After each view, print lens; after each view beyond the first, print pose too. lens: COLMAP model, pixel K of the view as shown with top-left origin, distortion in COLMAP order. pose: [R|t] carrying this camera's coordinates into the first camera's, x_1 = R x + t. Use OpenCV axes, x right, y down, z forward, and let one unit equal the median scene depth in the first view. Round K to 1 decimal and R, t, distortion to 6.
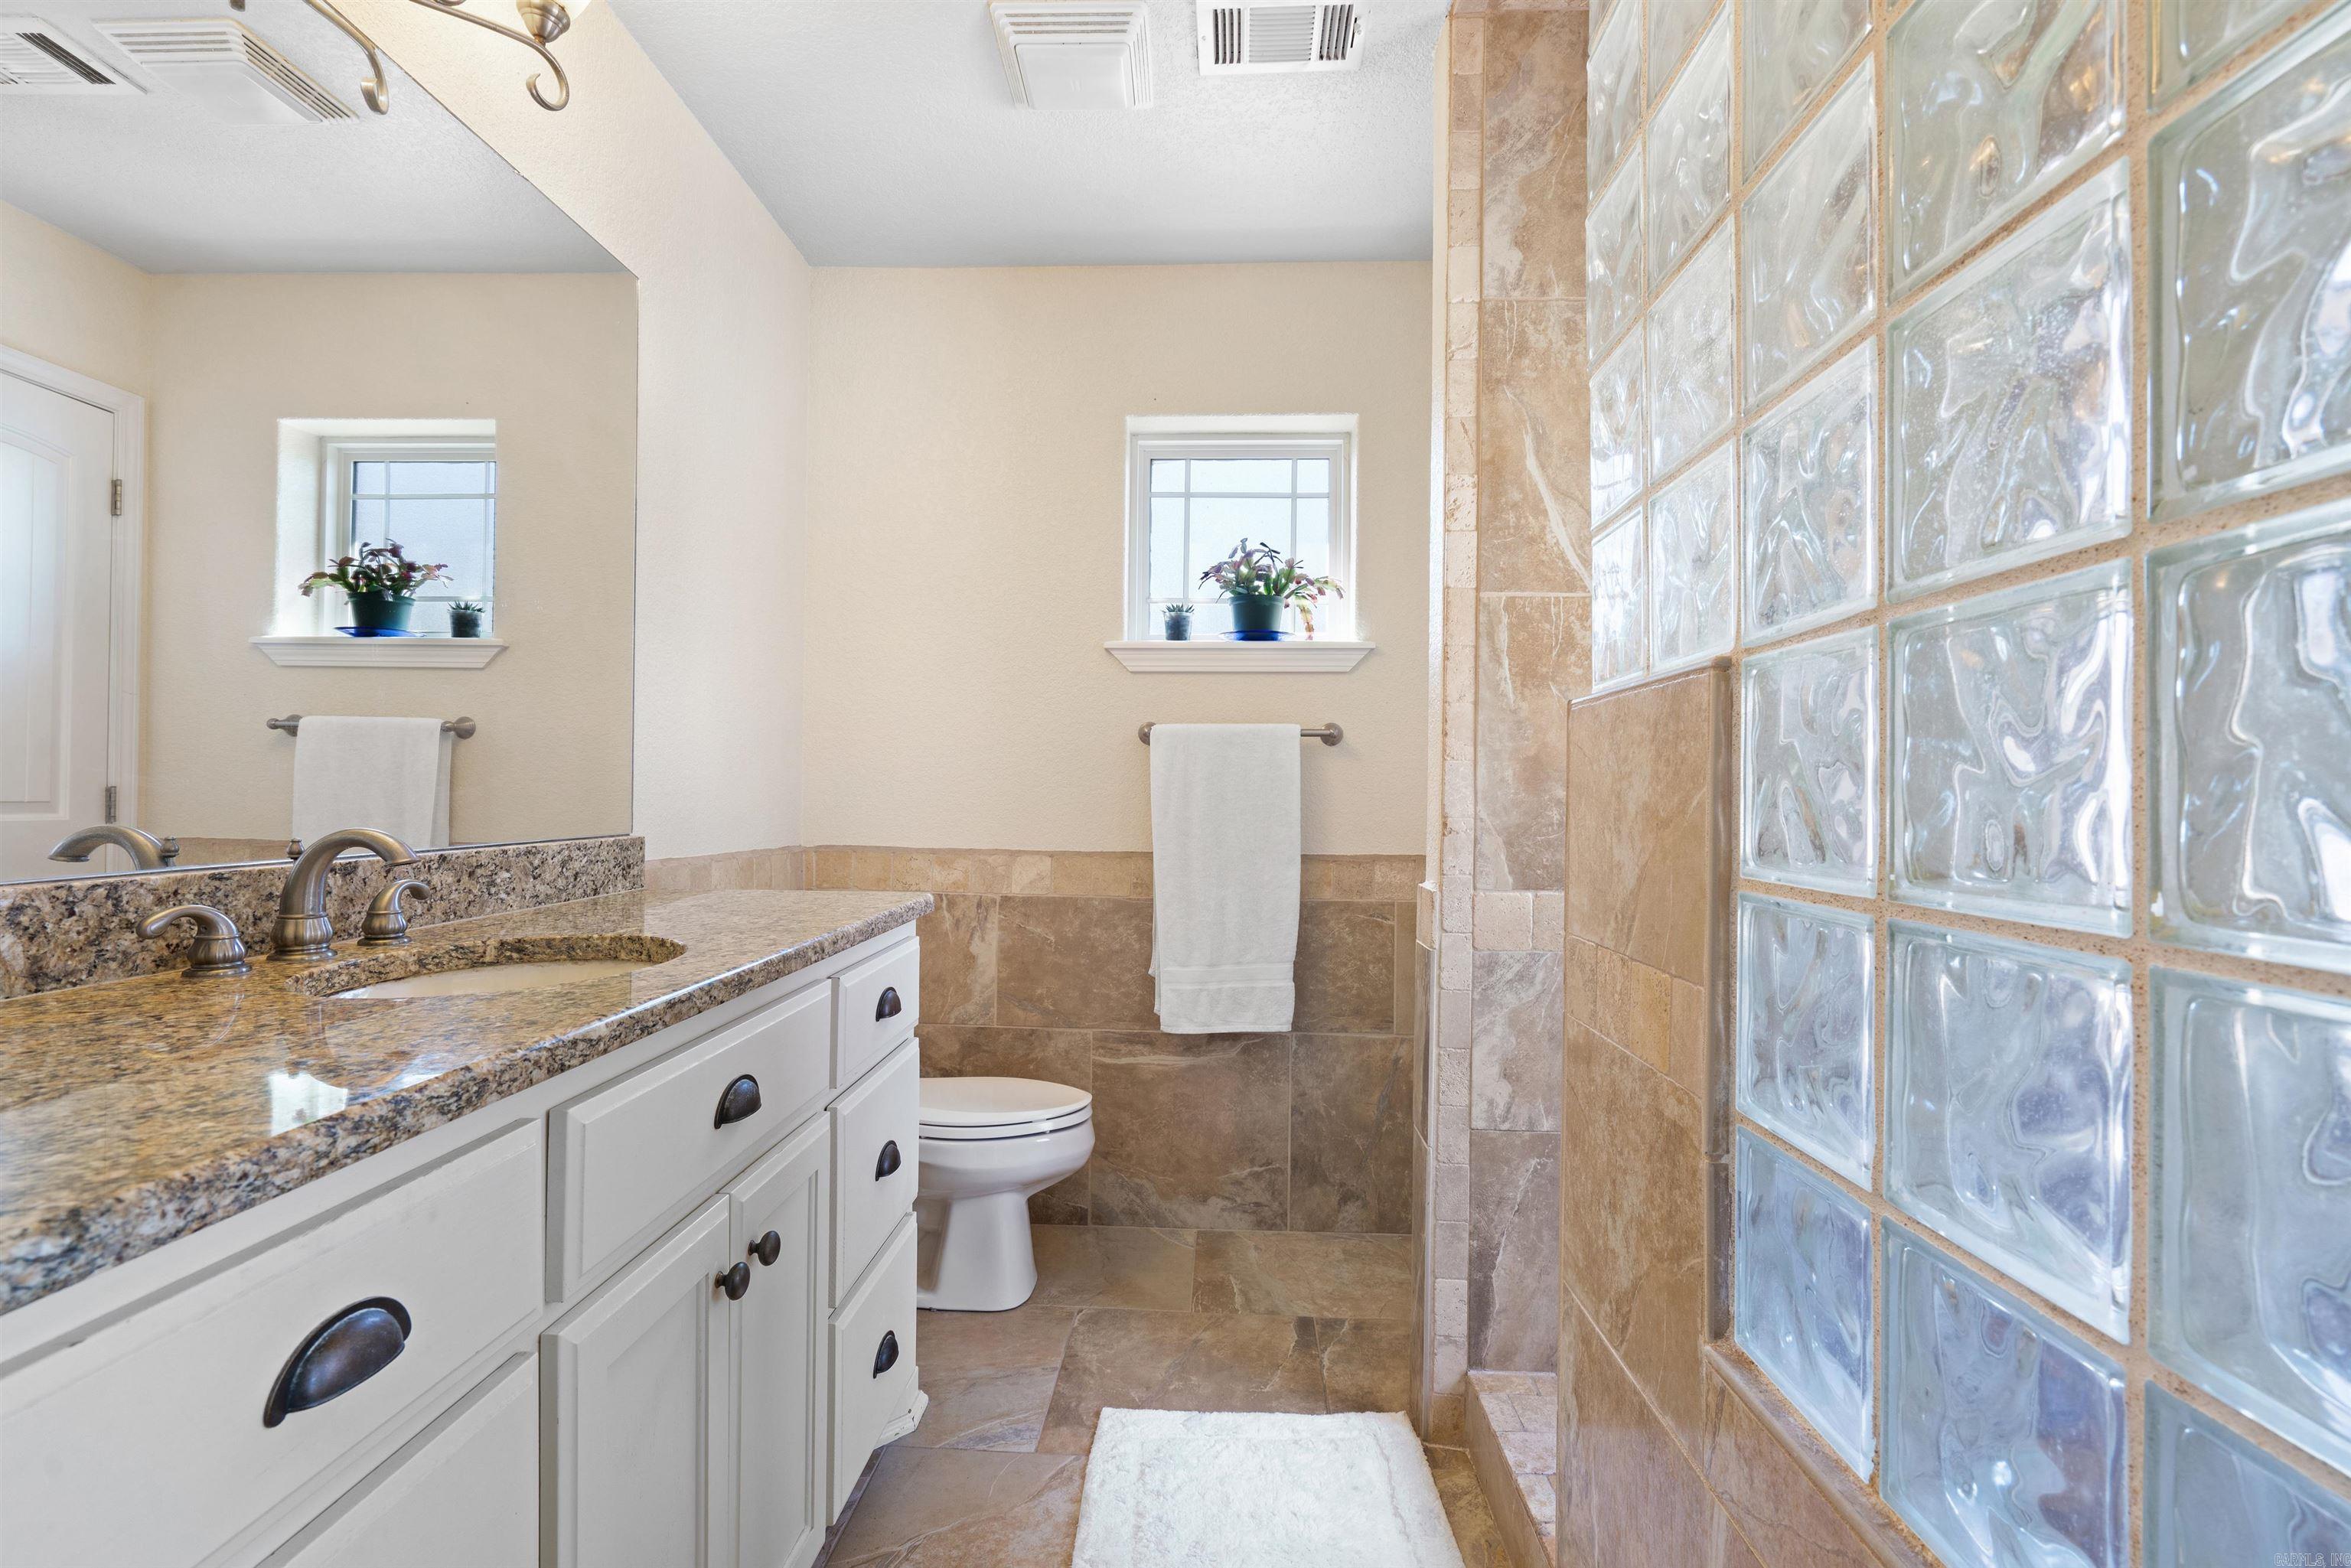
lens RADIAL K [[1057.7, 0, 1165.5], [0, 1057.7, 778.8], [0, 0, 1]] dist [-0.012730, 0.008118]
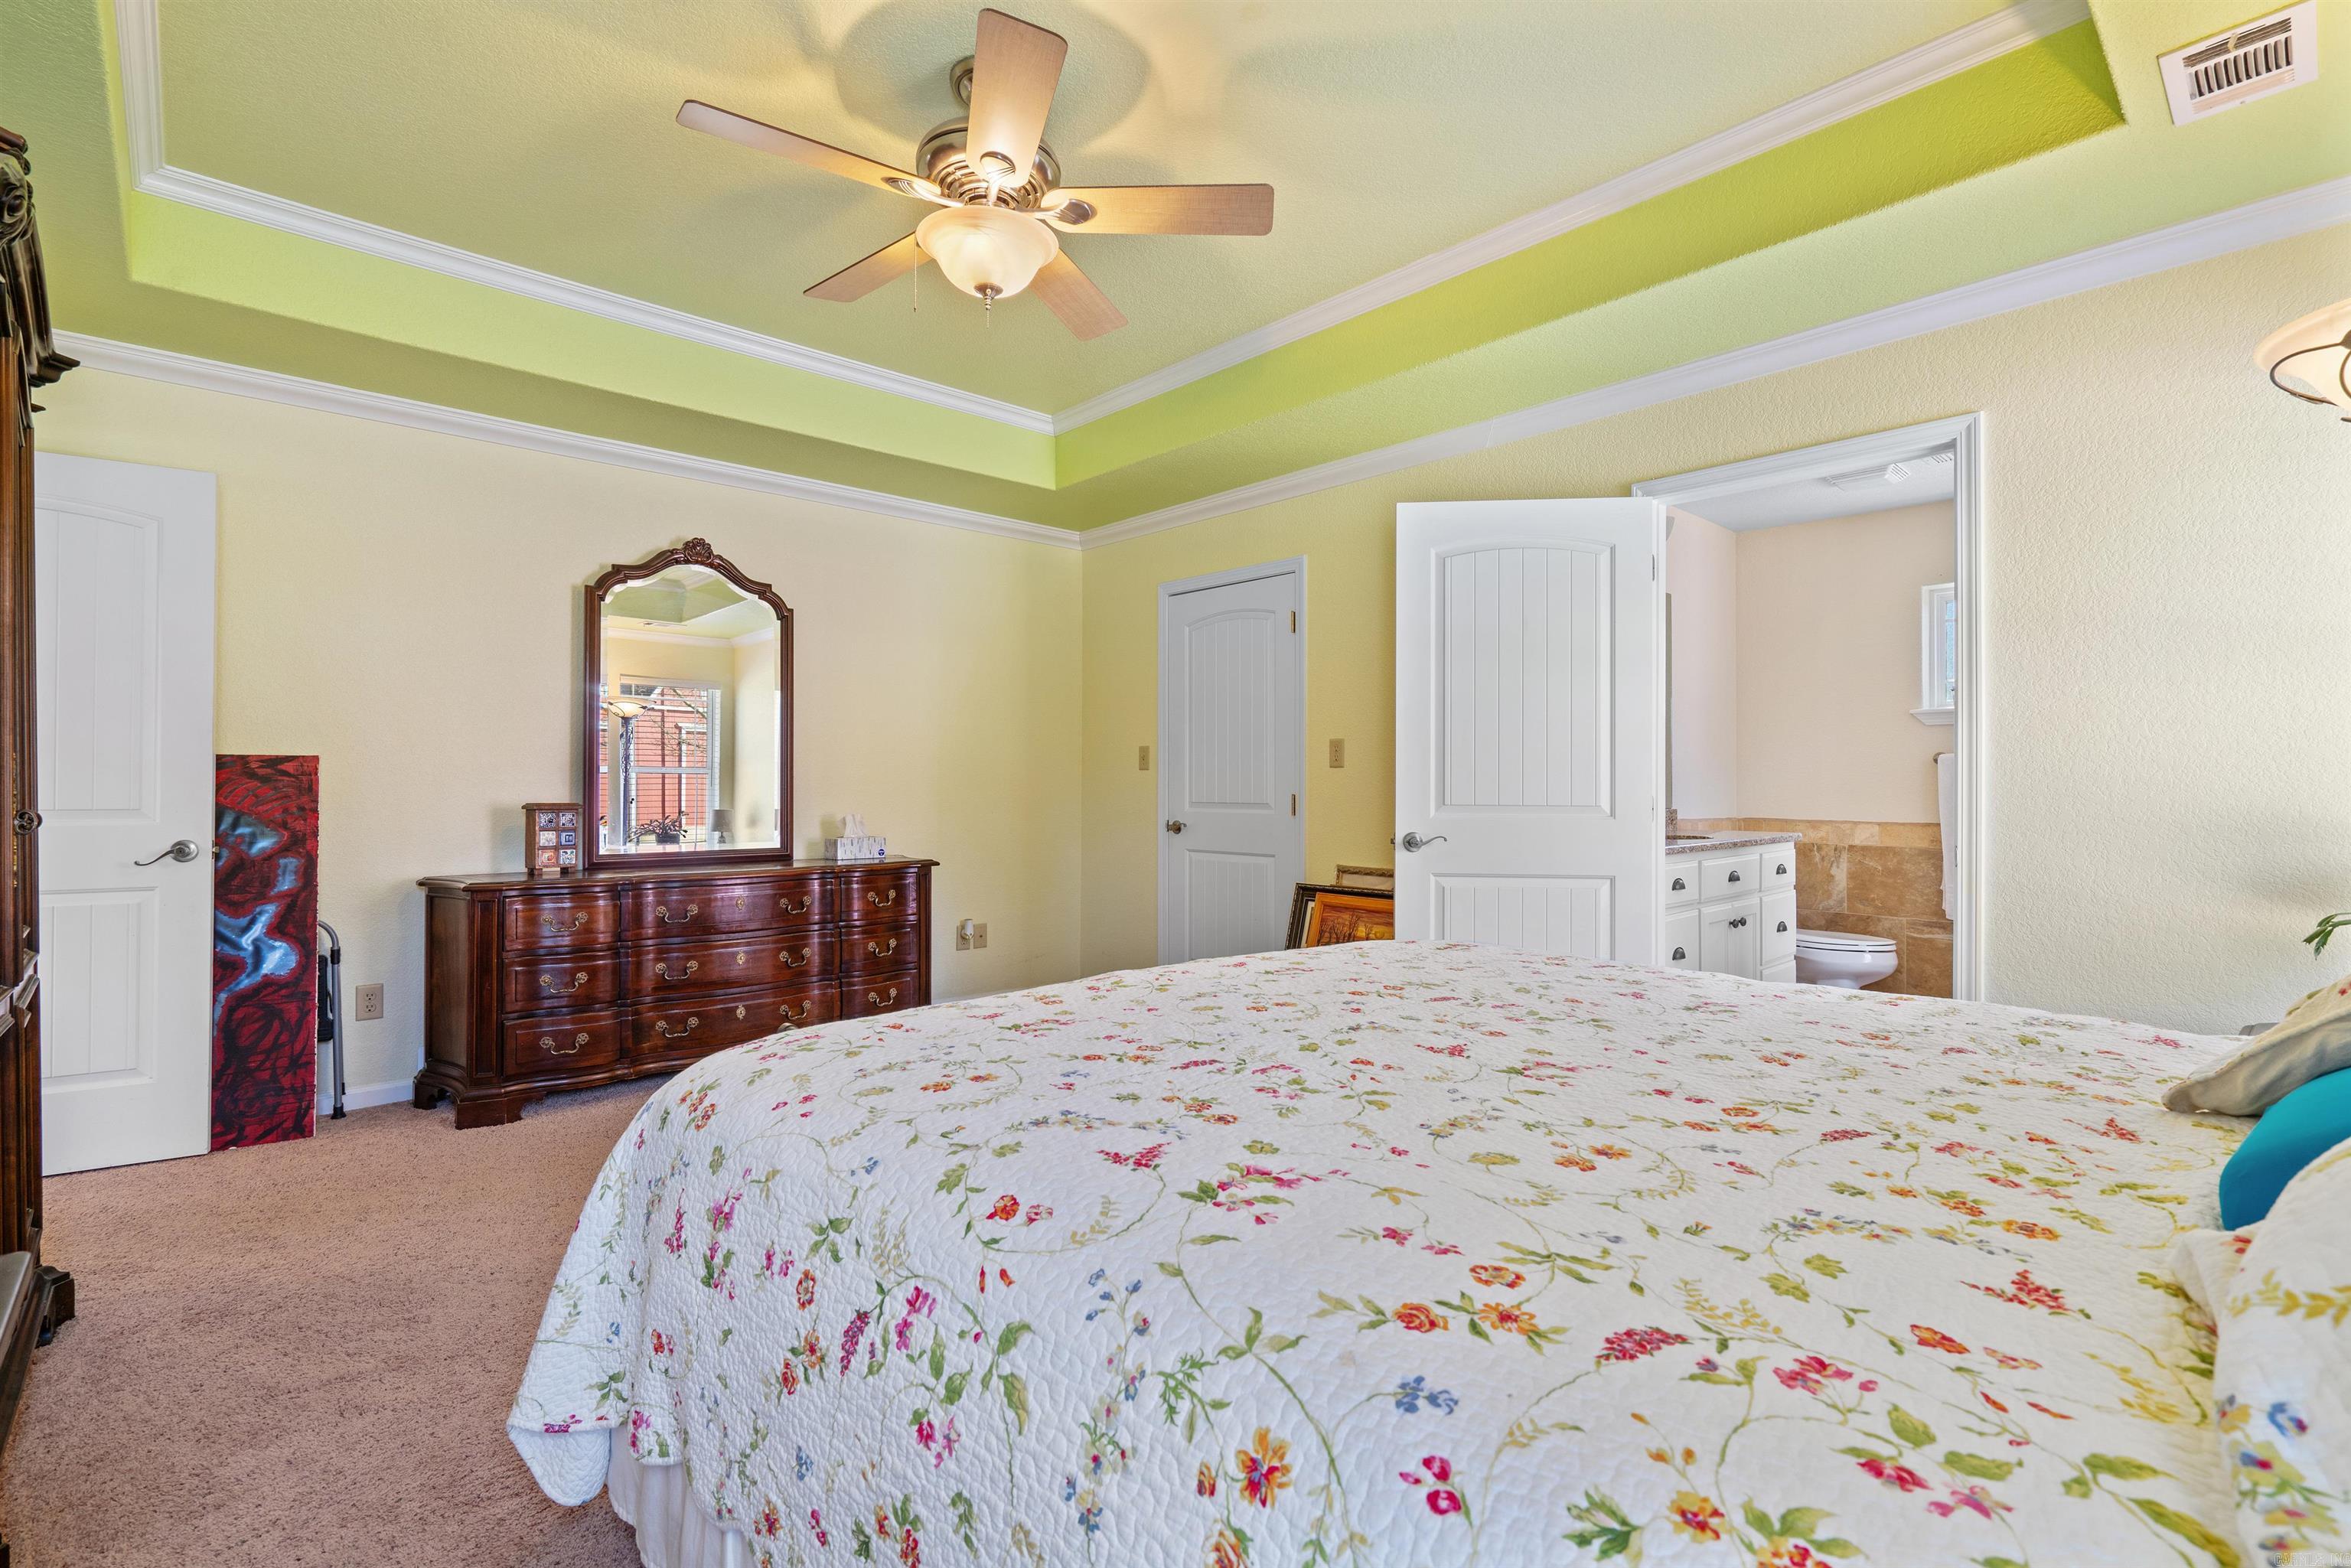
lens RADIAL K [[1066.2, 0, 1165.2], [0, 1066.2, 765.0], [0, 0, 1]] dist [-0.000089, 0.000902]
pose [[0.706568, -0.017699, -0.707424, 0.510395], [0.010461, 0.999839, -0.014568, -0.028275], [0.707568, 0.002893, 0.706640, -1.868532]]
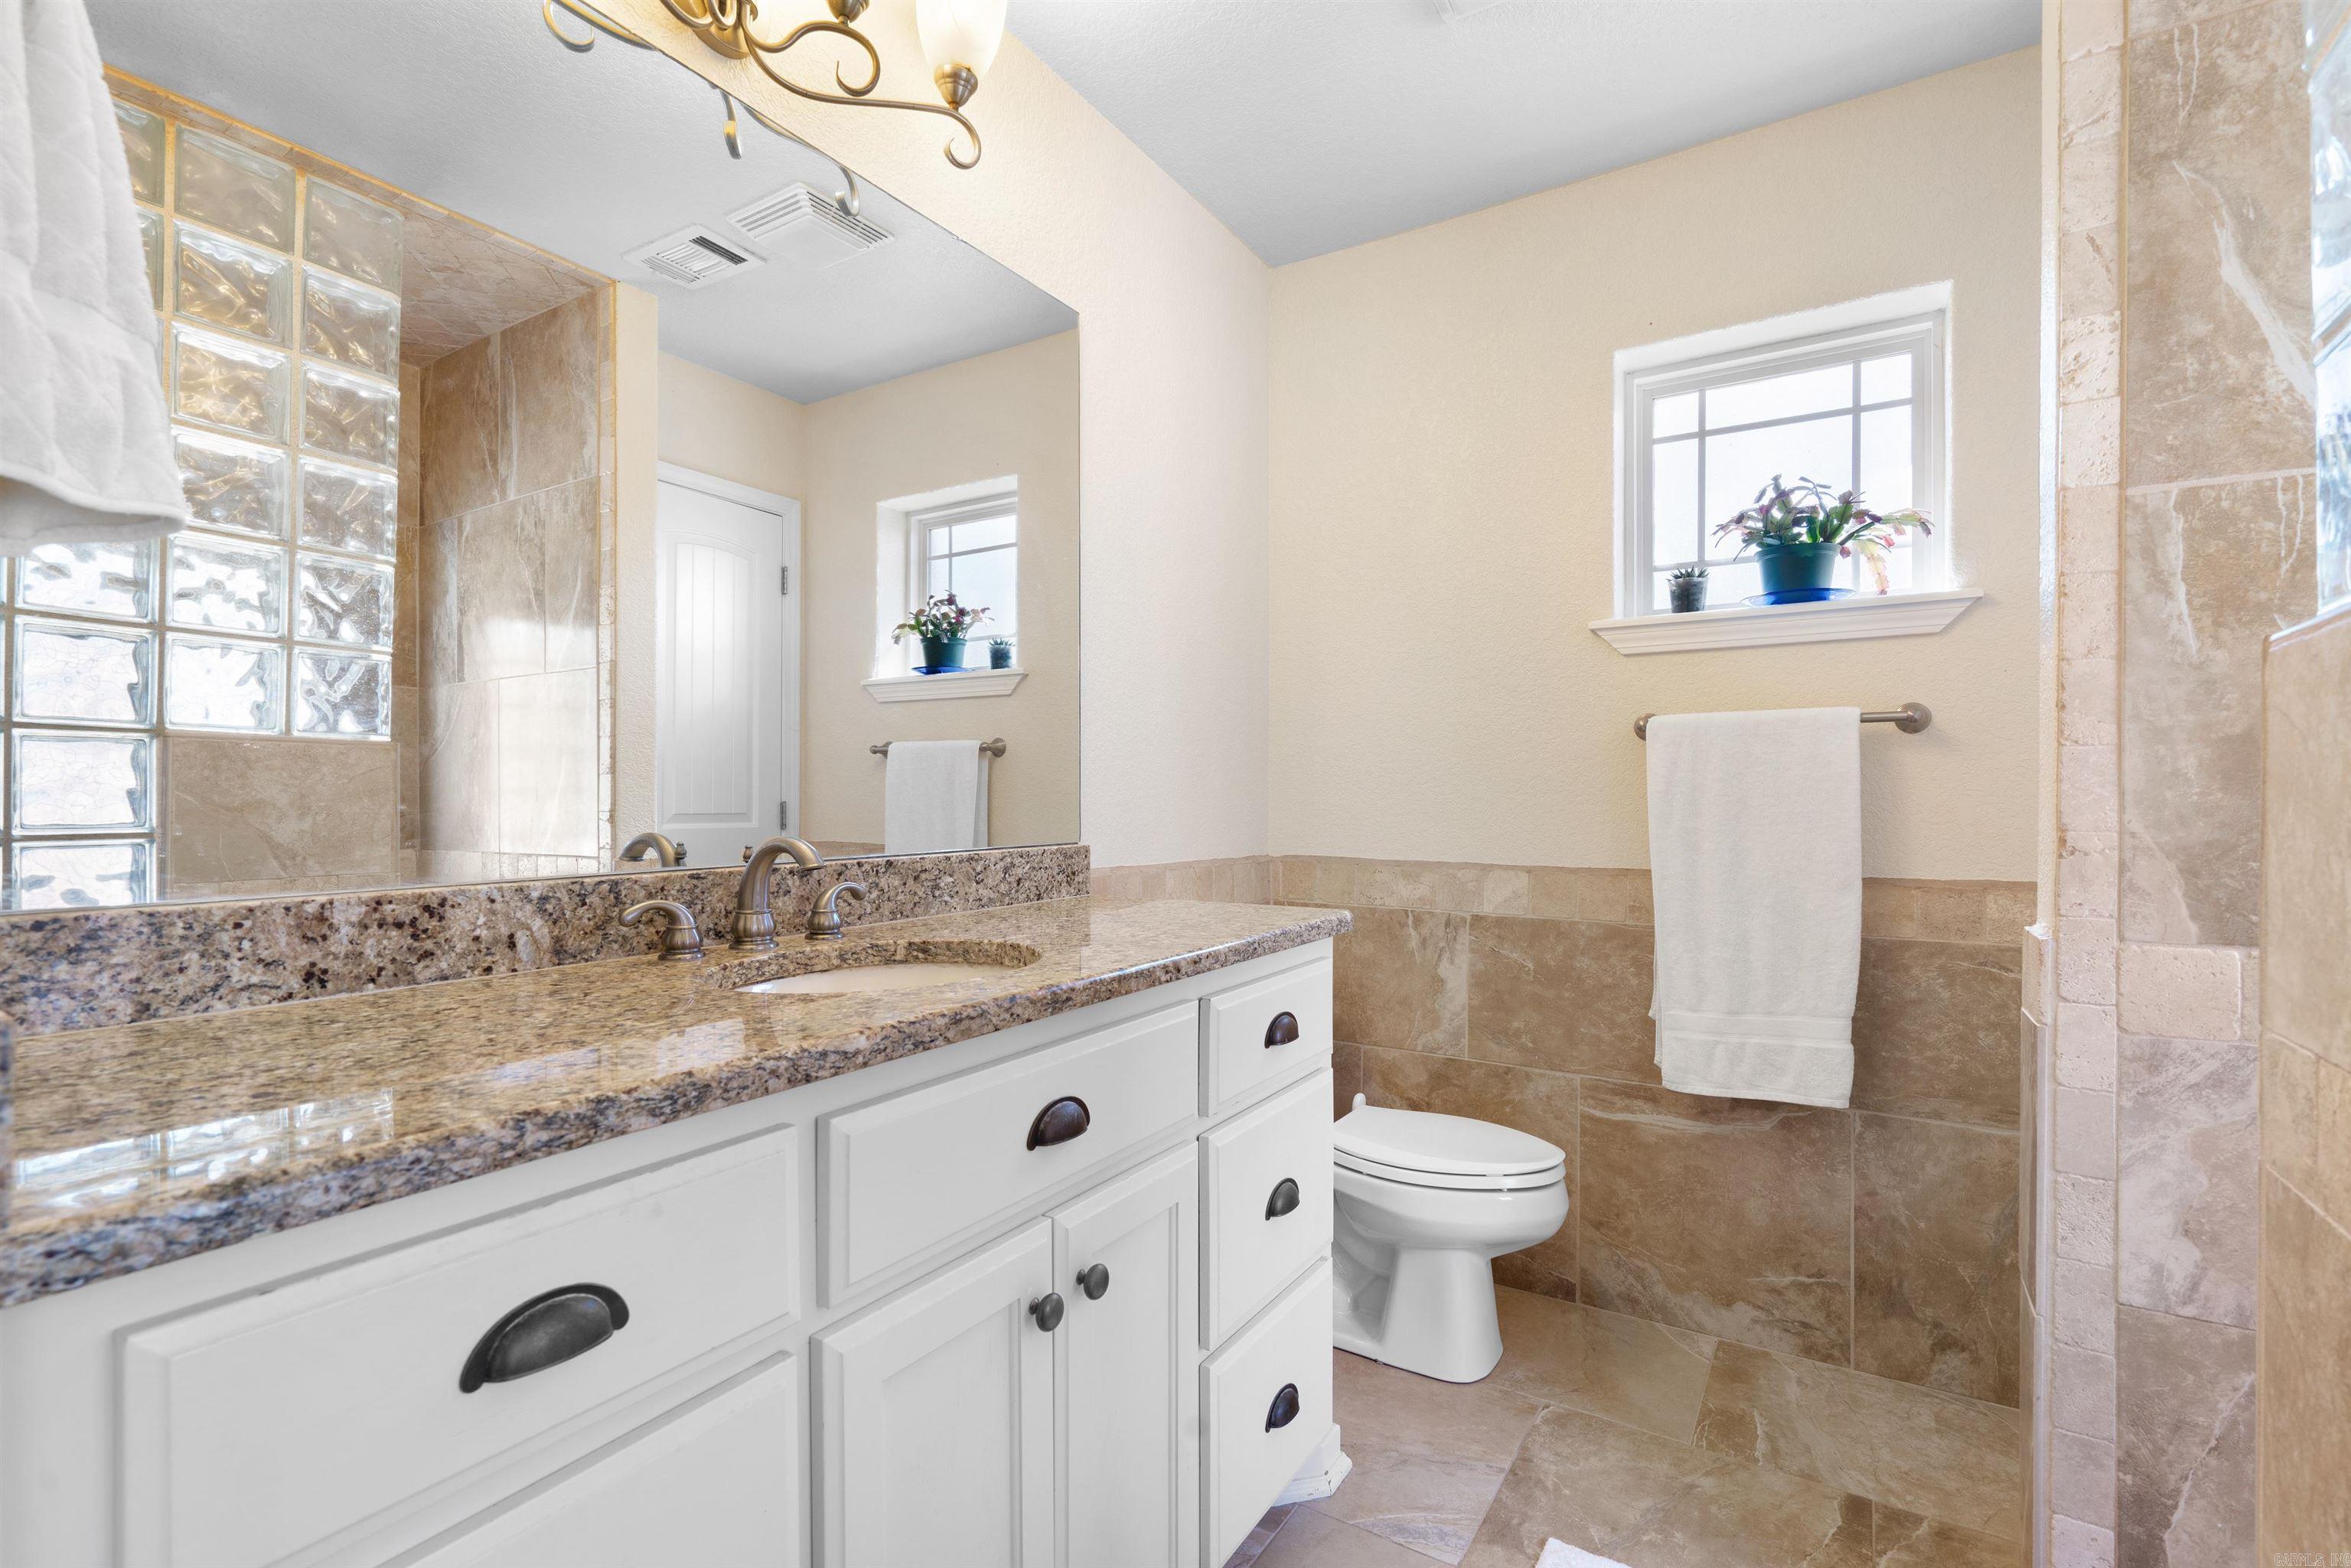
lens RADIAL K [[1064.6, 0, 1166.0], [0, 1064.6, 792.6], [0, 0, 1]] dist [-0.002325, 0.001711]
pose [[0.869751, -0.012808, -0.493324, 0.100471], [0.015497, 0.999879, 0.001362, 0.002446], [0.493247, -0.008830, 0.869845, 0.126124]]
